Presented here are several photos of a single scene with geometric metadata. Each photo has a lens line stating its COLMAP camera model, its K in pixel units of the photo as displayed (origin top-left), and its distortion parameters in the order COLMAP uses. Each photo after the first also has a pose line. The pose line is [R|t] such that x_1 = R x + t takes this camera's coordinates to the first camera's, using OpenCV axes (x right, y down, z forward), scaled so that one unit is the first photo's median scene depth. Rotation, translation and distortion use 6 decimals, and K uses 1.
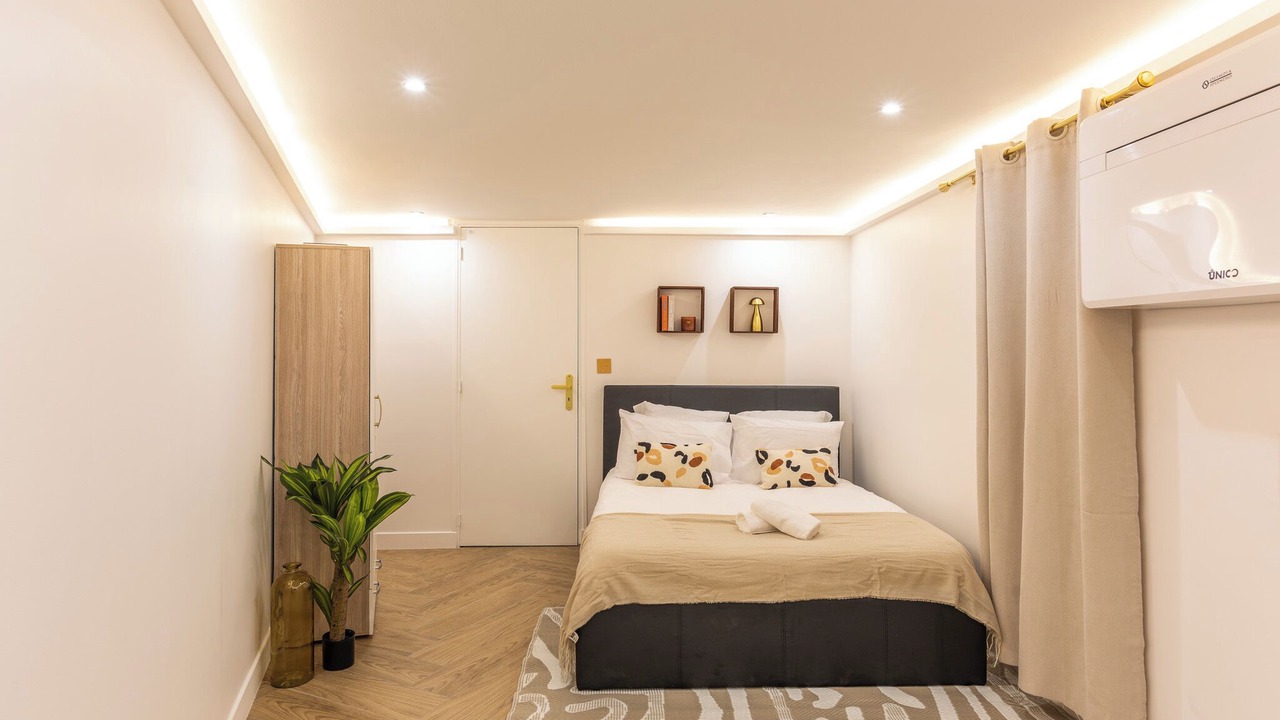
lens RADIAL K [[729.7, 0, 640.1], [0, 729.7, 355.8], [0, 0, 1]] dist [-0.006217, 0.000673]
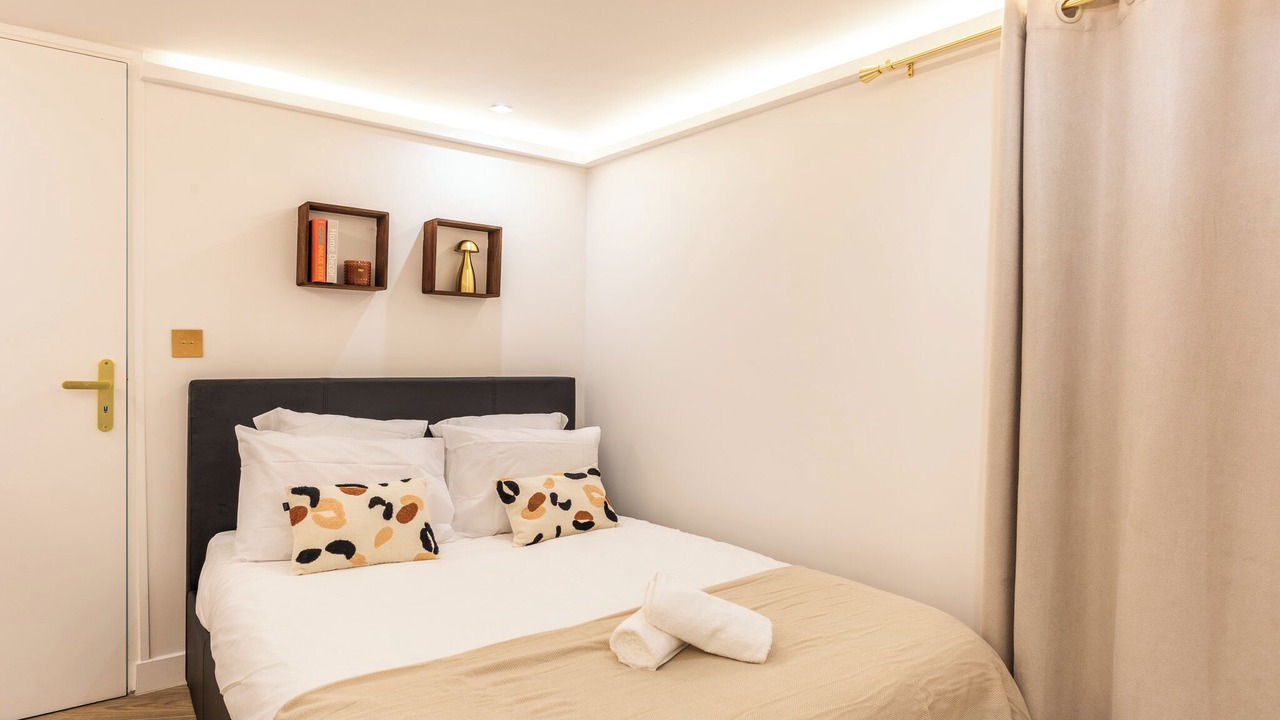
lens RADIAL K [[729.7, 0, 641.4], [0, 729.7, 366.9], [0, 0, 1]] dist [-0.006217, 0.000673]
pose [[0.805102, -0.002999, 0.593128, -0.100380], [-0.011320, 0.999727, 0.020420, 0.017300], [-0.593028, -0.023154, 0.804849, 0.399395]]
